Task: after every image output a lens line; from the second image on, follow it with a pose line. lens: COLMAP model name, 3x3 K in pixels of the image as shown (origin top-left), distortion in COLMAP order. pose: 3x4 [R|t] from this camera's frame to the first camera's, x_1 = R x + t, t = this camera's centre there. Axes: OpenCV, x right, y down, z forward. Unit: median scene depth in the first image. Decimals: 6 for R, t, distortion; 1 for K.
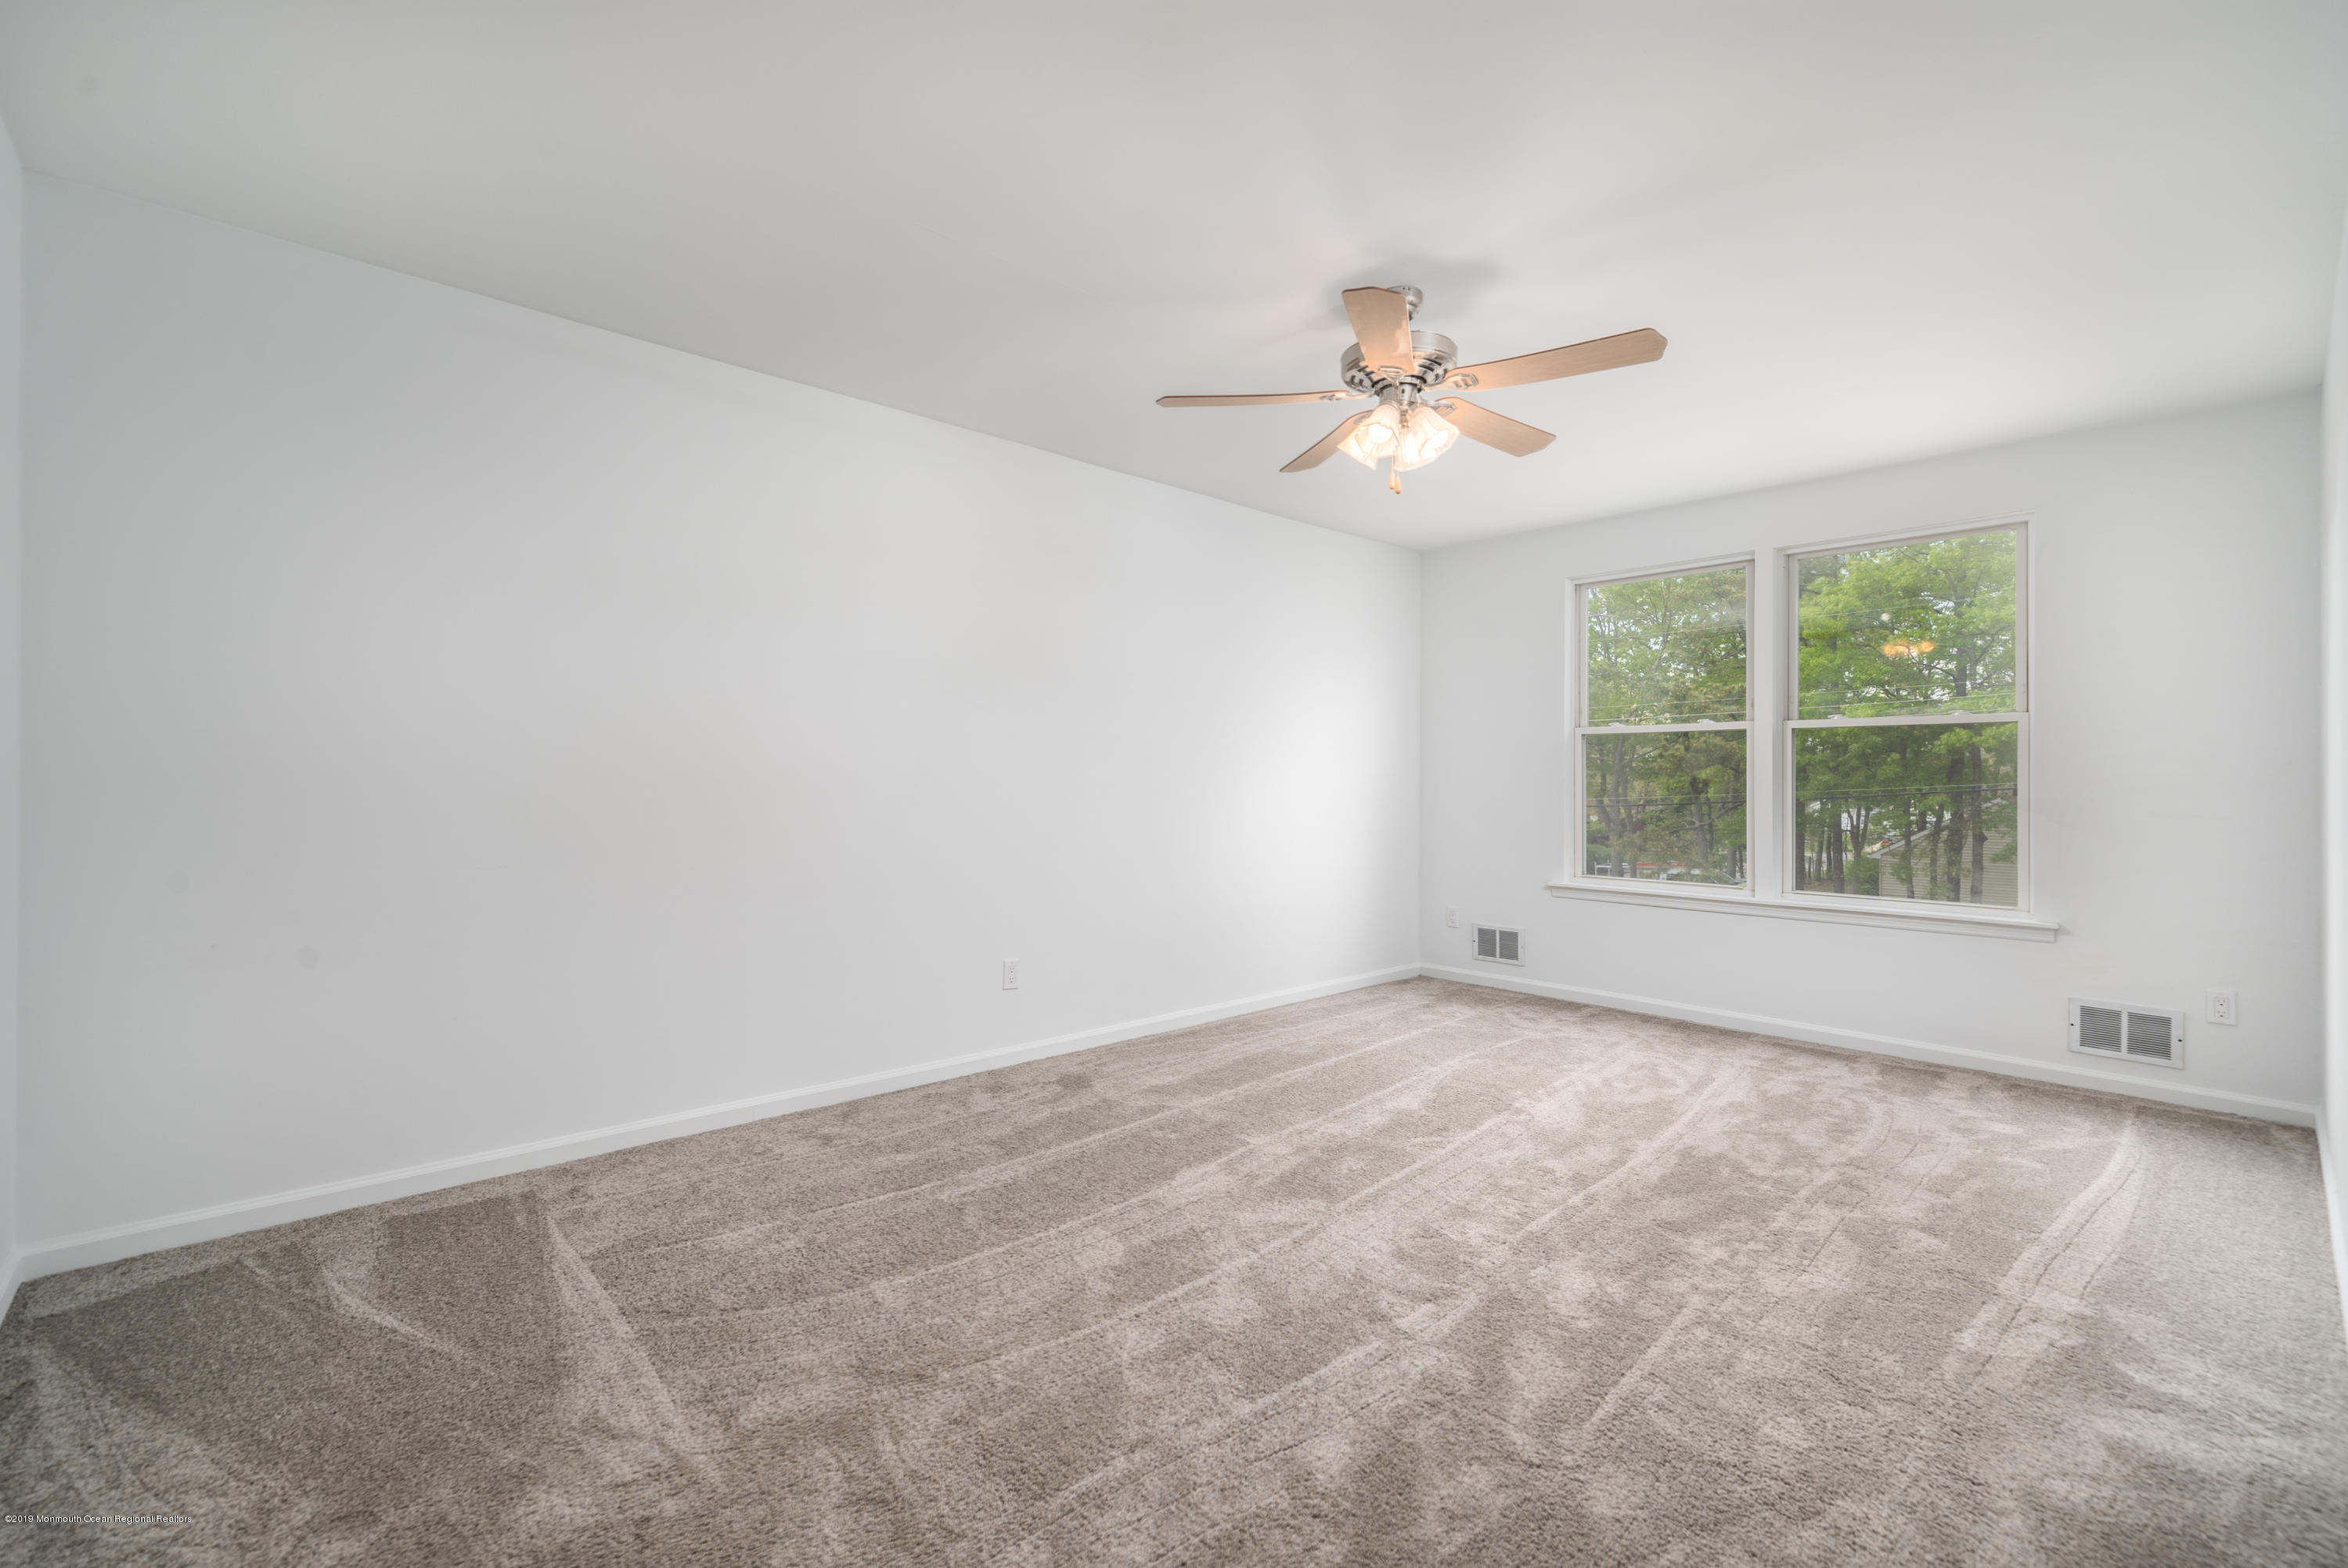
lens RADIAL K [[1005.3, 0, 1174.0], [0, 1005.3, 784.0], [0, 0, 1]] dist [0.017239, -0.000074]
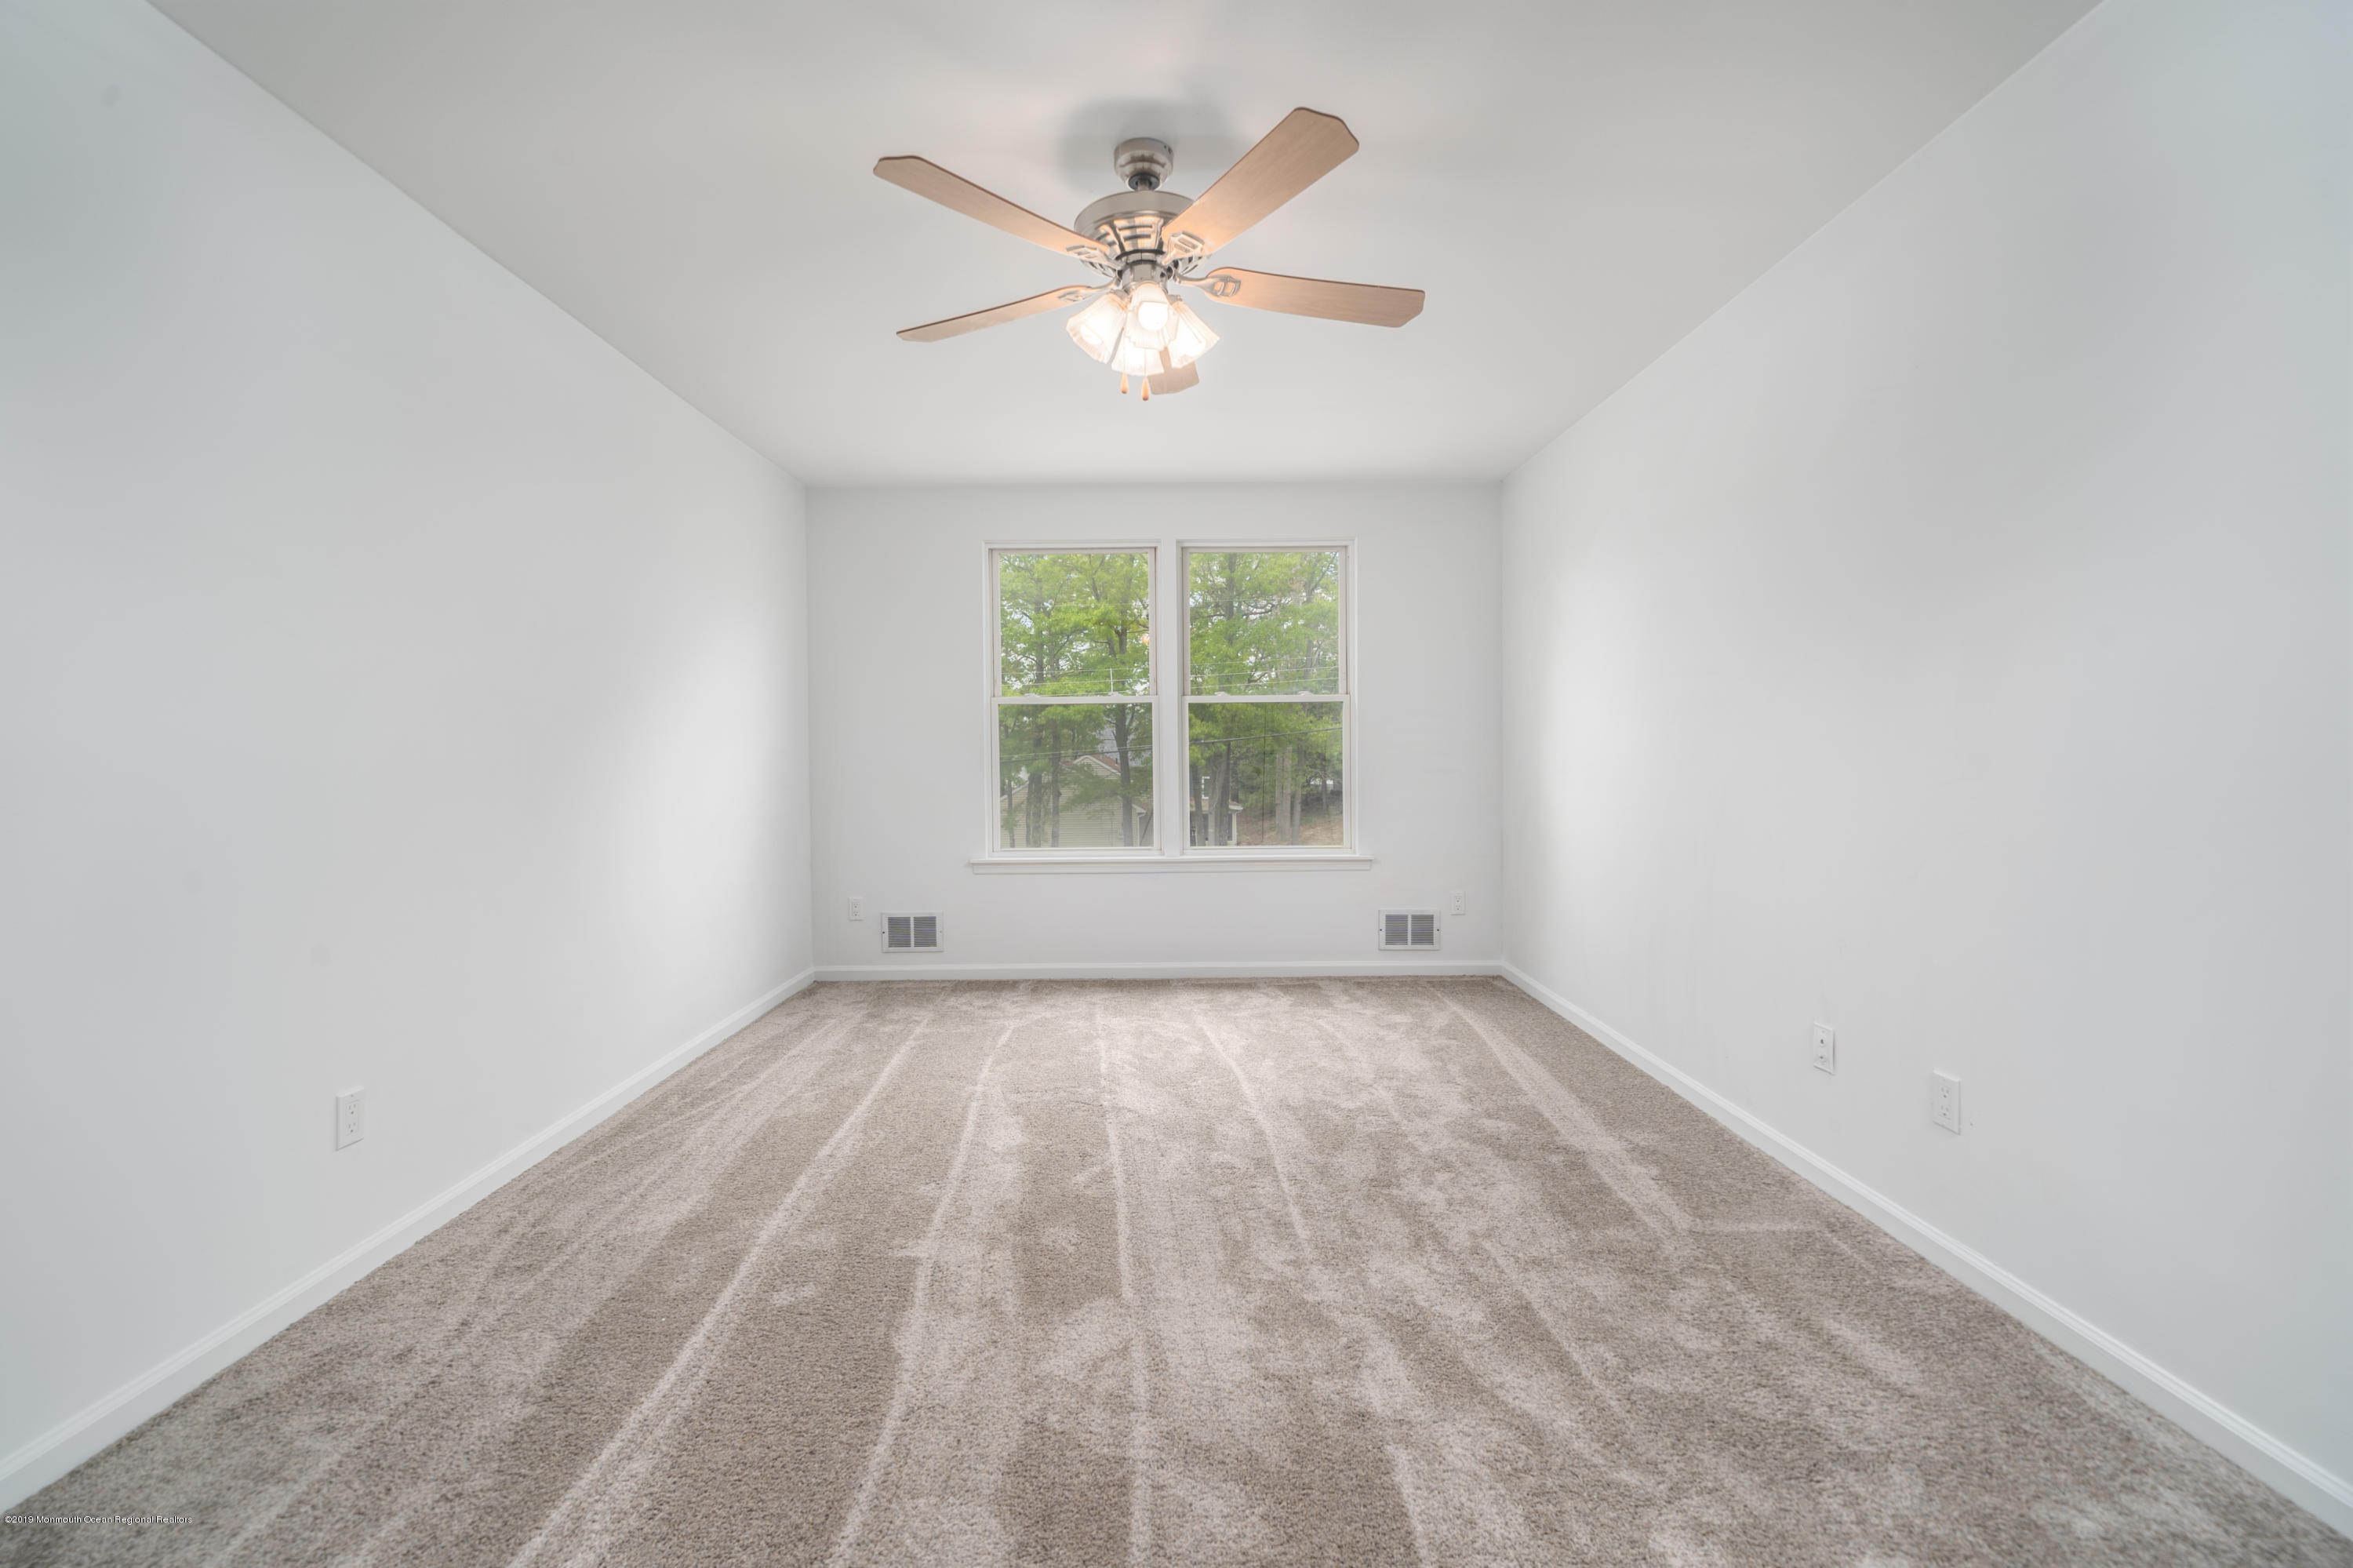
lens RADIAL K [[997.6, 0, 1170.2], [0, 997.6, 768.6], [0, 0, 1]] dist [0.013235, -0.000089]
pose [[0.687763, -0.024914, 0.725507, -0.262507], [0.016584, 0.999689, 0.018608, -0.003794], [-0.725745, -0.000766, 0.687963, 0.314888]]
